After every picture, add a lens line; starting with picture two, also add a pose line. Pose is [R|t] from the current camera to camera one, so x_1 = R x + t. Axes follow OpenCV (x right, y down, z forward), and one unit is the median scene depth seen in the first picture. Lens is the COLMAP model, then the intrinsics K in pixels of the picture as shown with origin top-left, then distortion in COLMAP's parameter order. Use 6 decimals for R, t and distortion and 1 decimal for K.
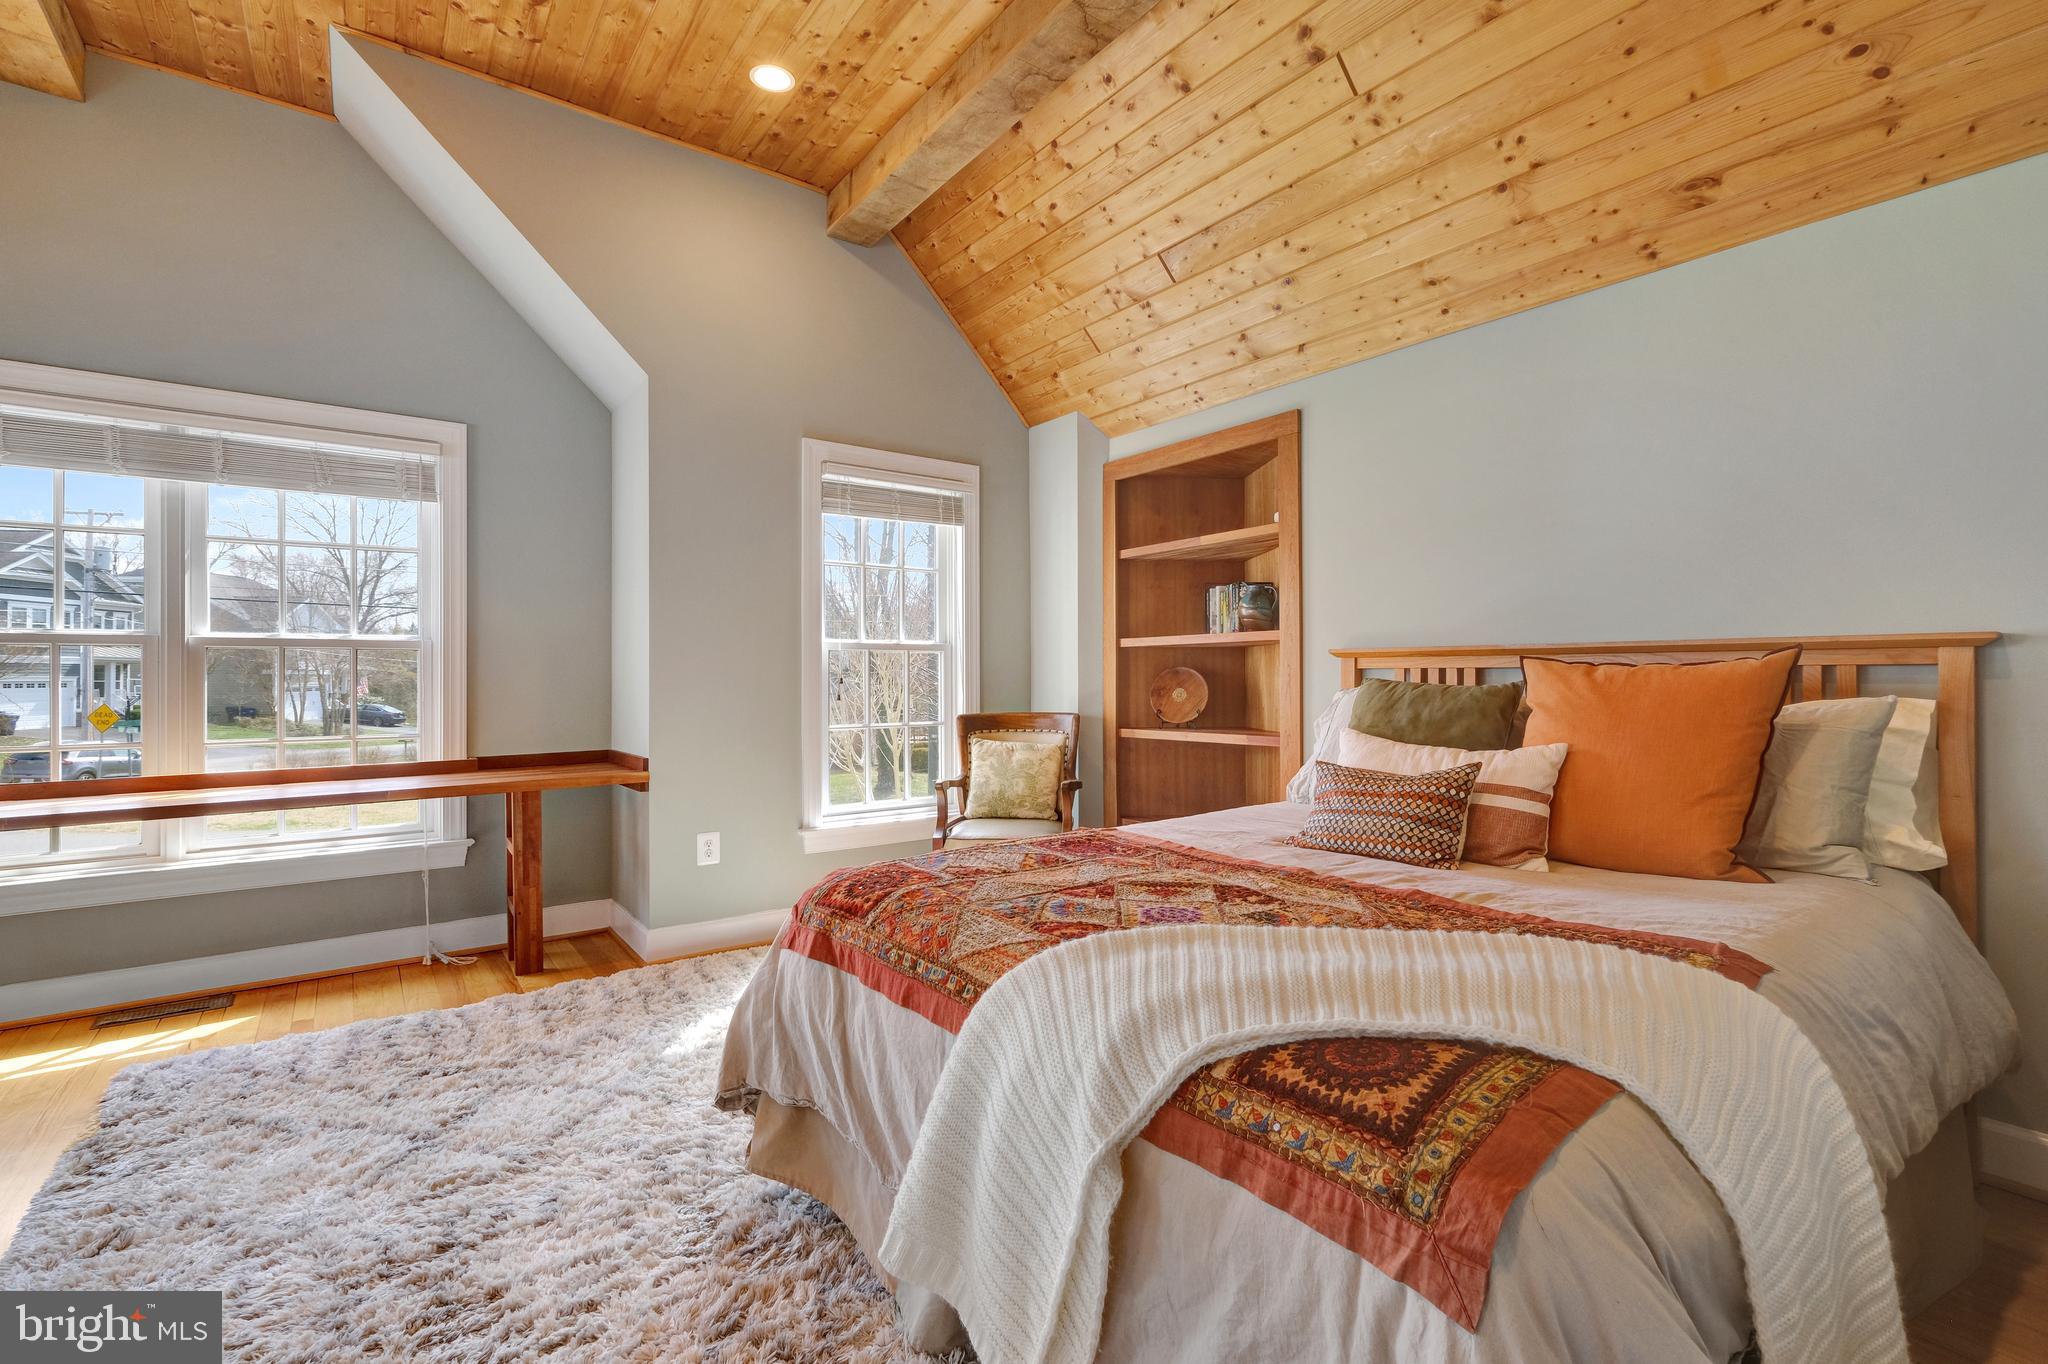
lens RADIAL K [[907.8, 0, 1029.0], [0, 907.8, 677.0], [0, 0, 1]] dist [0.003365, 0.000119]
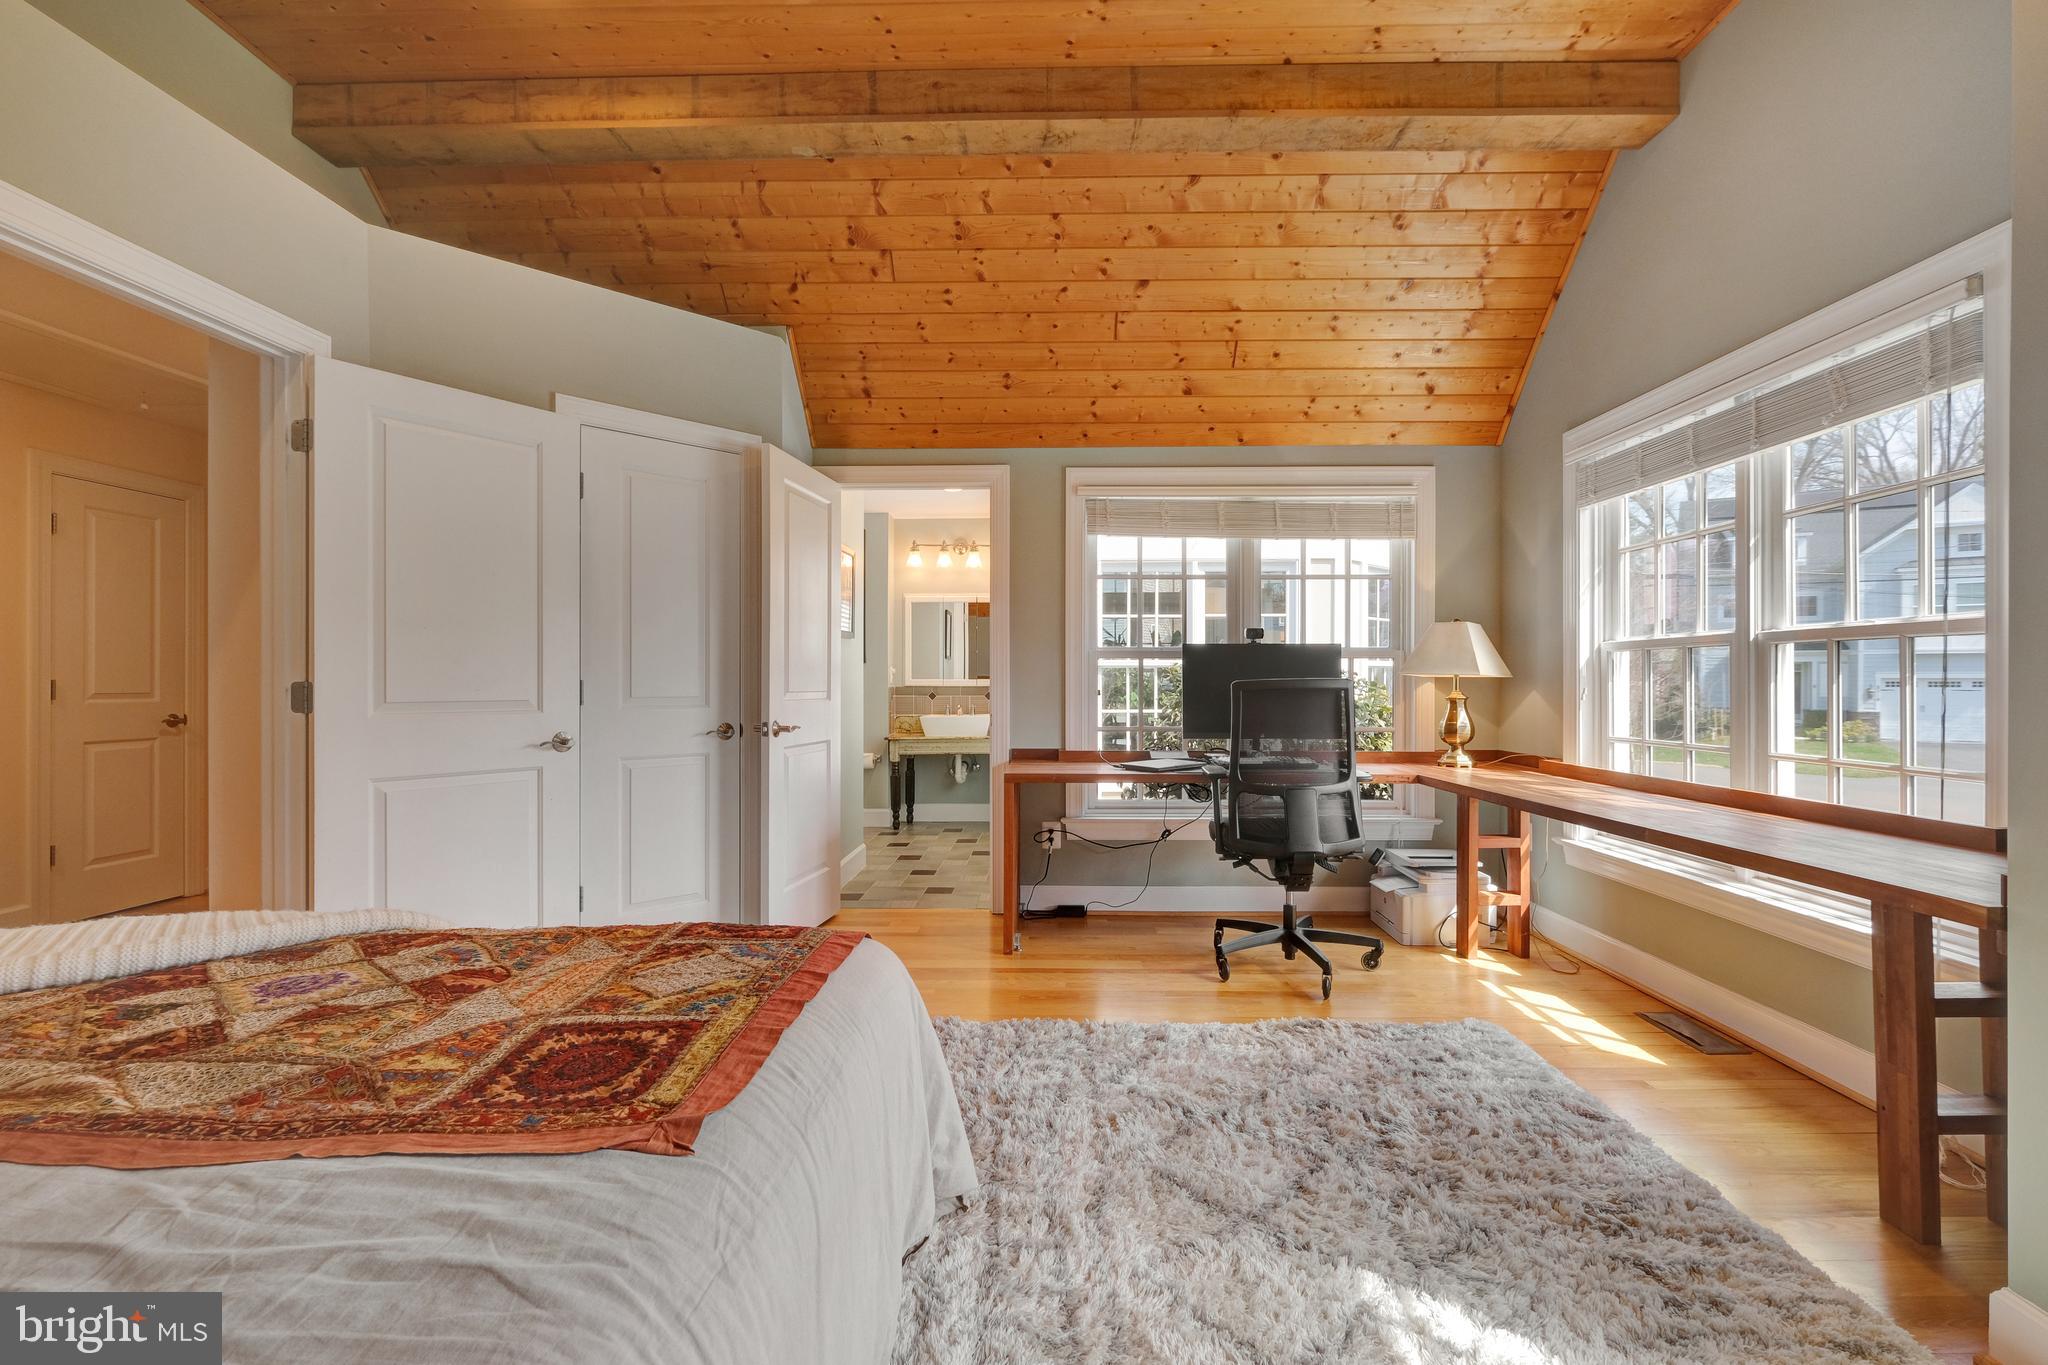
lens RADIAL K [[907.8, 0, 1035.0], [0, 907.8, 677.3], [0, 0, 1]] dist [0.003365, 0.000119]
pose [[-0.607348, 0.006818, -0.794407, 0.234256], [0.005564, 0.999975, 0.004329, -0.009925], [0.794417, -0.001791, -0.607371, 1.144366]]
